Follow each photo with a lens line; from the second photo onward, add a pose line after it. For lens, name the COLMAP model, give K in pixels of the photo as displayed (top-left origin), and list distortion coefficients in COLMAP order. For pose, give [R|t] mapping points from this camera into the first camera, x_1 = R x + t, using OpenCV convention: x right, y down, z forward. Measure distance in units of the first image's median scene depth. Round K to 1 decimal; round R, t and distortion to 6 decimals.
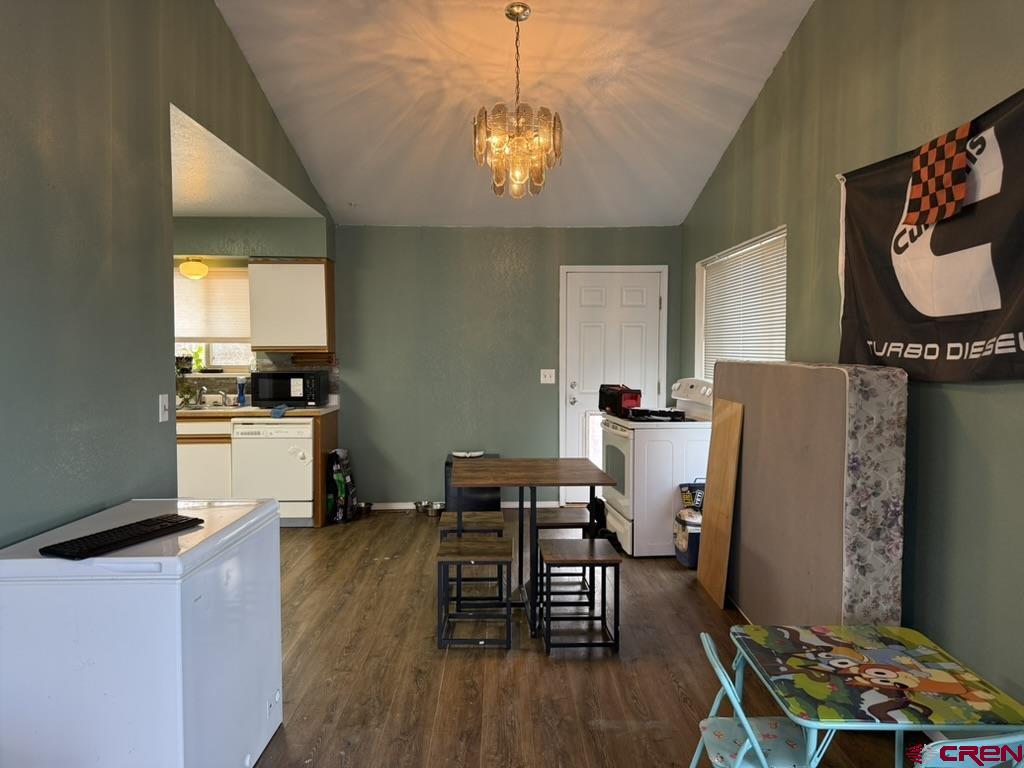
lens RADIAL K [[735.2, 0, 552.2], [0, 735.2, 371.3], [0, 0, 1]] dist [0.027330, -0.025602]
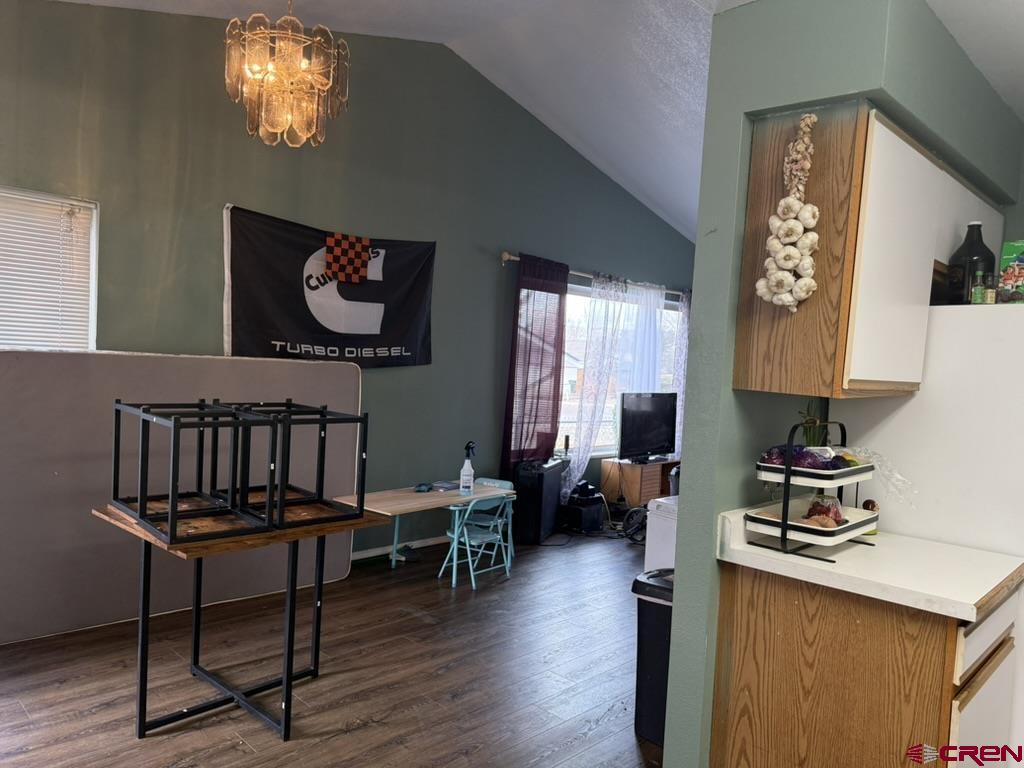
lens RADIAL K [[735.2, 0, 509.5], [0, 735.2, 388.2], [0, 0, 1]] dist [0.027330, -0.025602]
pose [[-0.678435, -0.073823, 0.730942, -0.490777], [-0.032197, 0.996970, 0.070806, -0.035636], [-0.733955, 0.024503, -0.678756, 0.863715]]
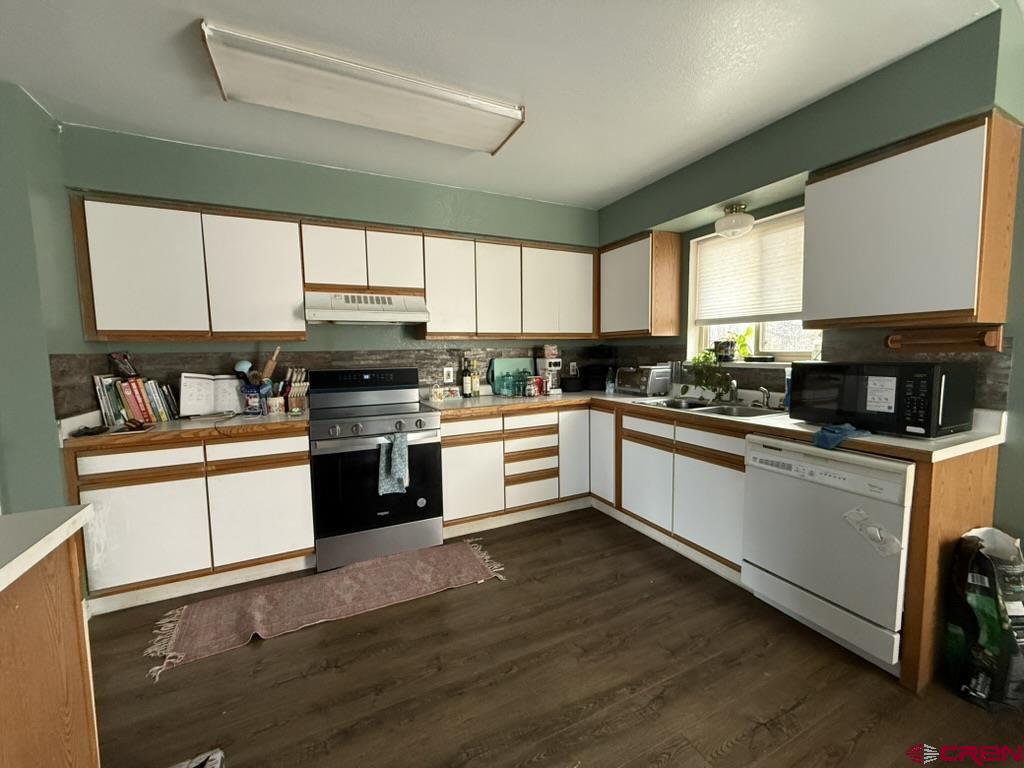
lens RADIAL K [[404.2, 0, 510.9], [0, 404.2, 385.9], [0, 0, 1]] dist [0.002551, 0.000110]
pose [[0.380544, 0.074418, -0.921763, -0.183970], [-0.008294, 0.996991, 0.077067, -0.003154], [0.924725, -0.021683, 0.380017, 0.651691]]
